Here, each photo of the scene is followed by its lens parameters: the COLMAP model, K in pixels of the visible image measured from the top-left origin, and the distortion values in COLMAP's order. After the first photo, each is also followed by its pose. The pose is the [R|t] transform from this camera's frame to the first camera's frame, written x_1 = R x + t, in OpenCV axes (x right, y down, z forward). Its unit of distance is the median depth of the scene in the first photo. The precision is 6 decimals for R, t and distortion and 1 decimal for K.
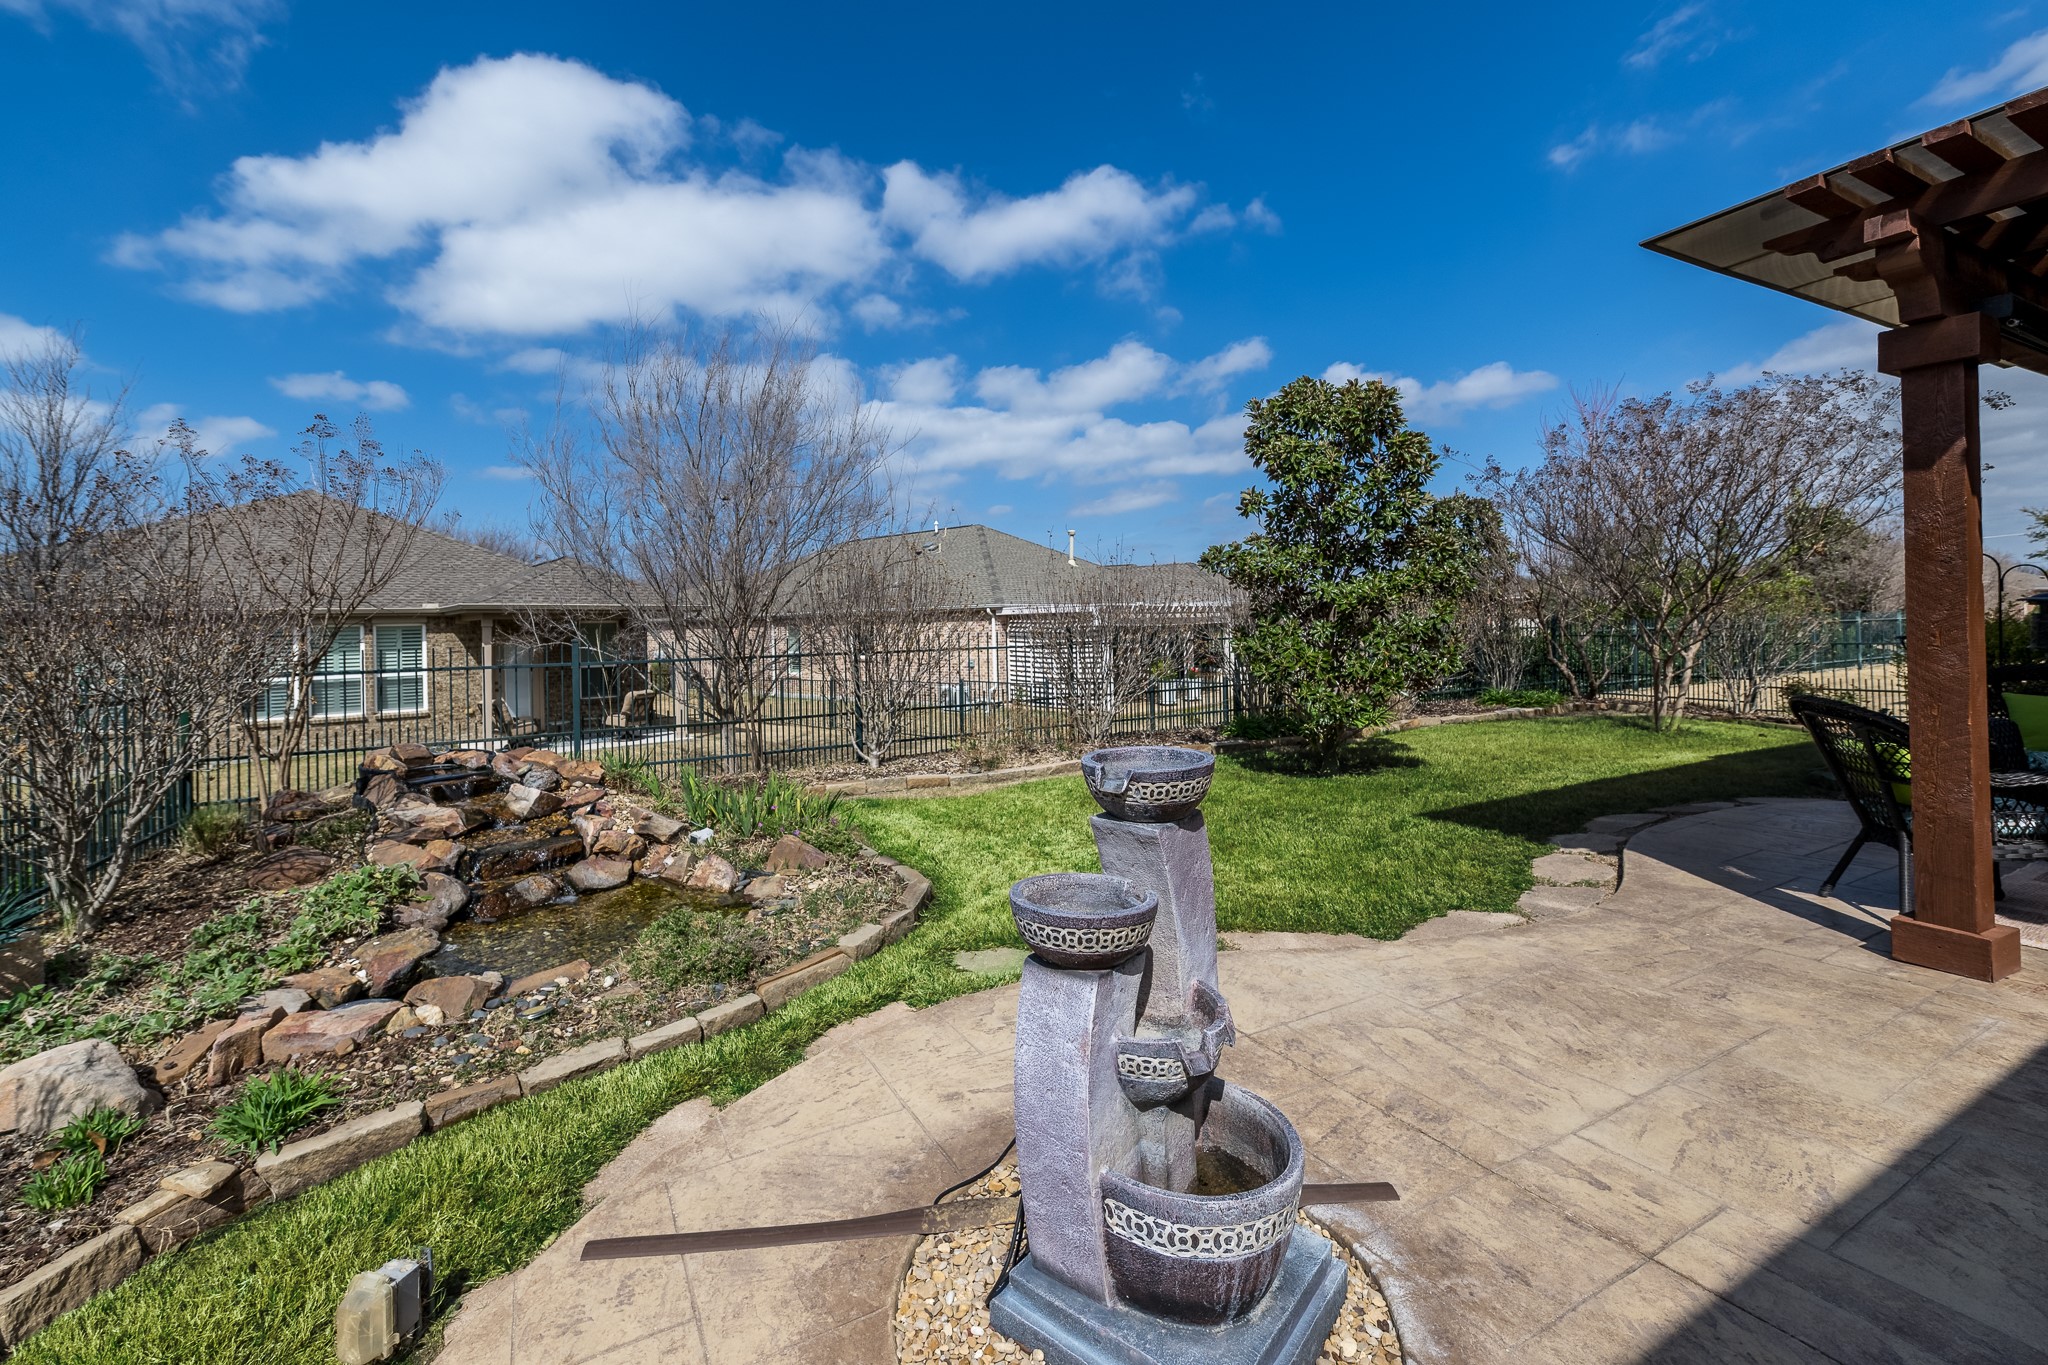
lens RADIAL K [[840.5, 0, 995.0], [0, 840.5, 627.8], [0, 0, 1]] dist [0.000018, -0.000379]
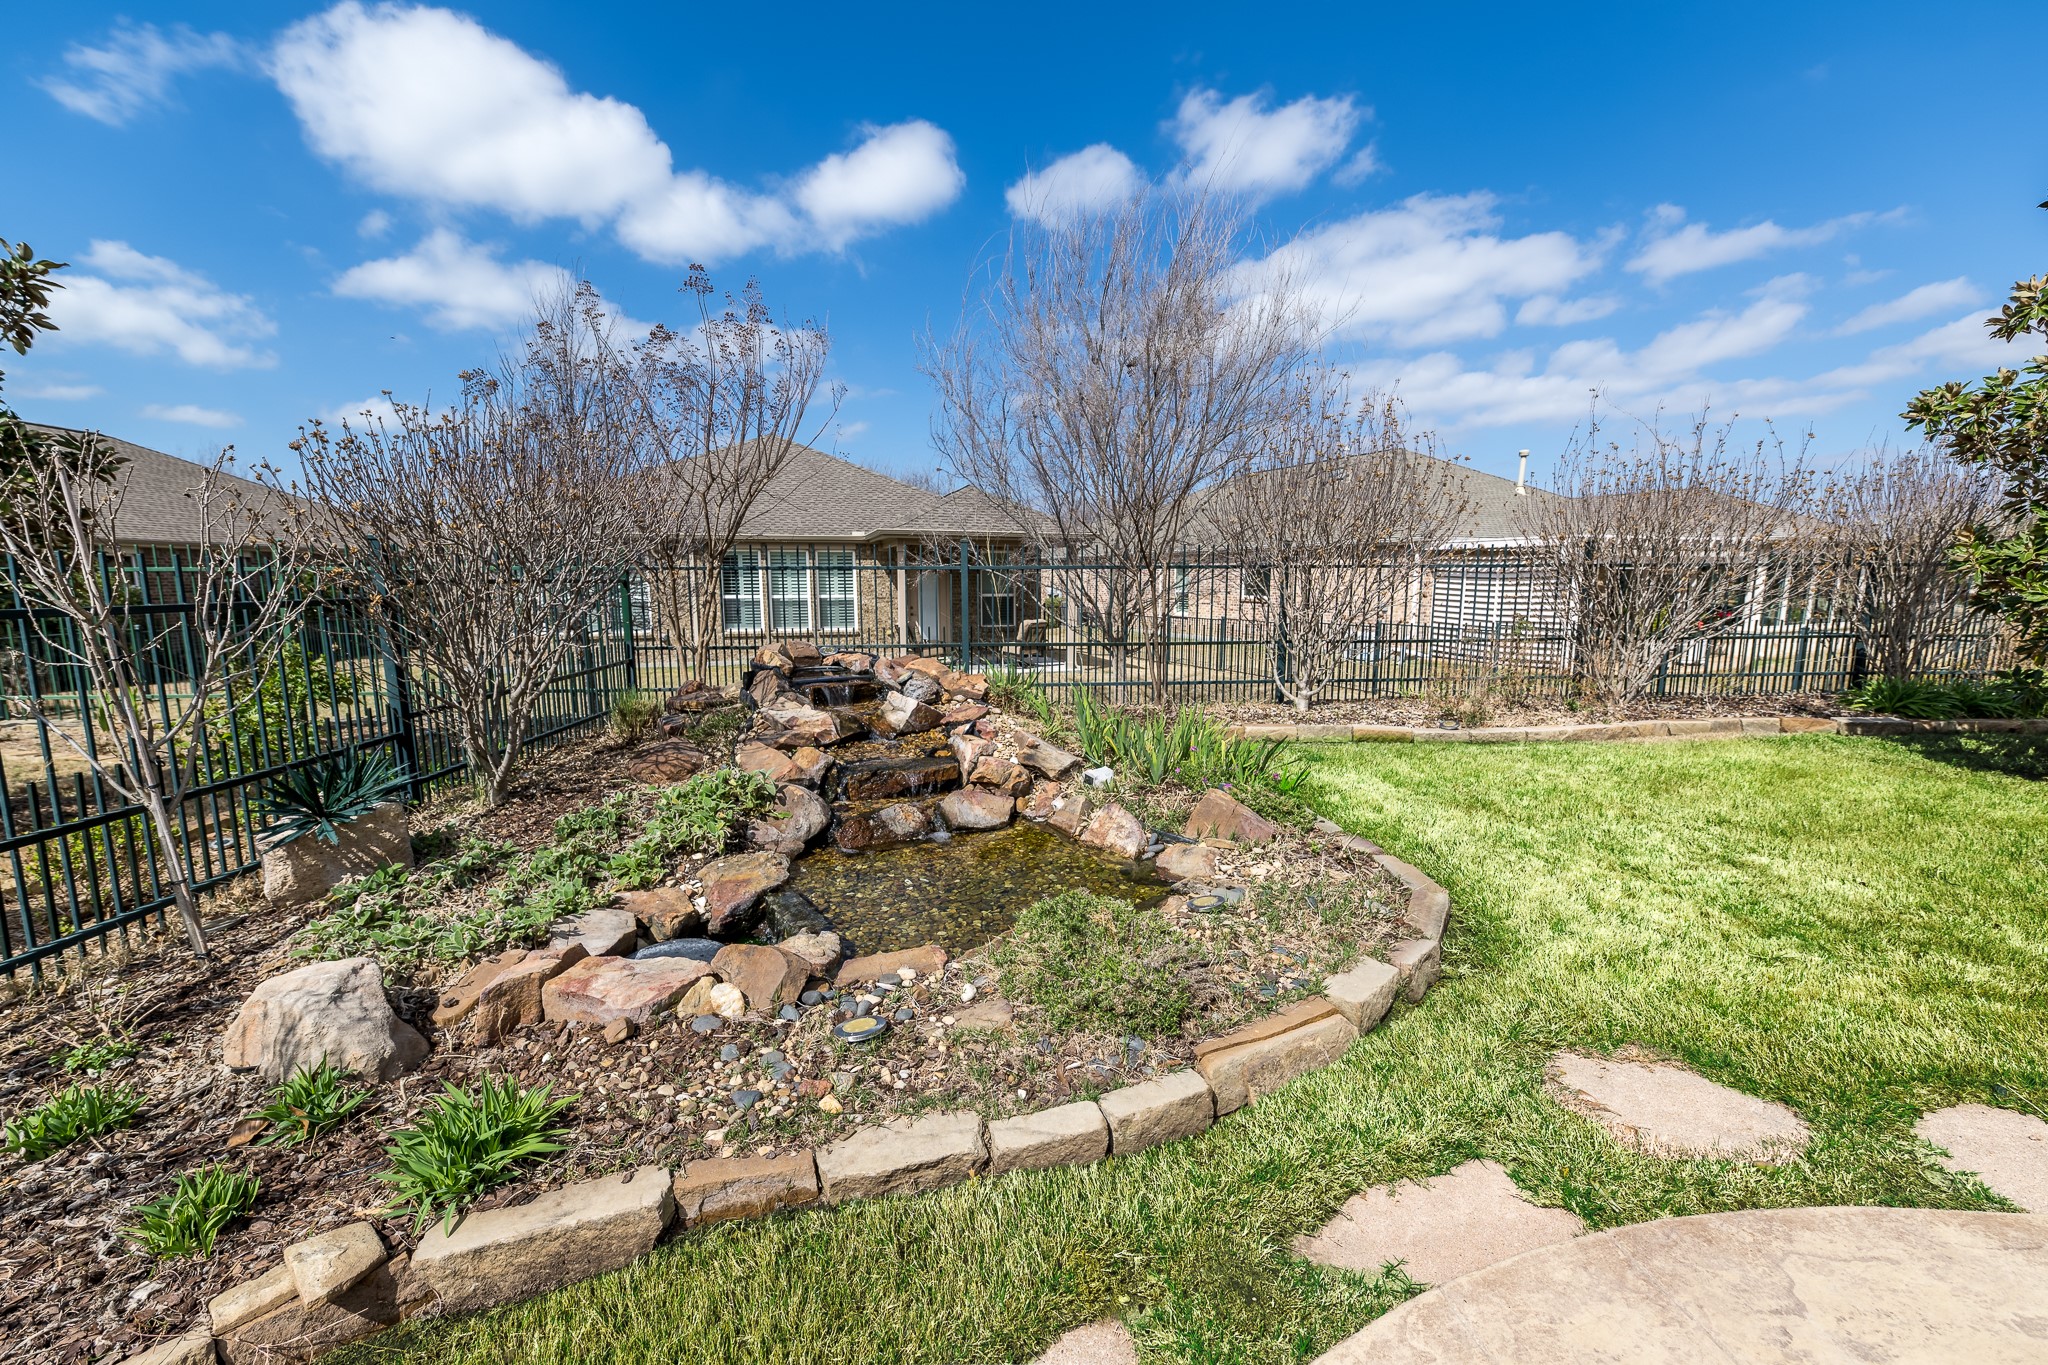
lens RADIAL K [[840.5, 0, 1023.8], [0, 840.5, 688.7], [0, 0, 1]] dist [0.000018, -0.000379]
pose [[0.915409, 0.072686, -0.395907, -0.147486], [-0.017827, 0.989917, 0.140521, 0.080791], [0.402129, -0.121576, 0.907475, 0.371720]]
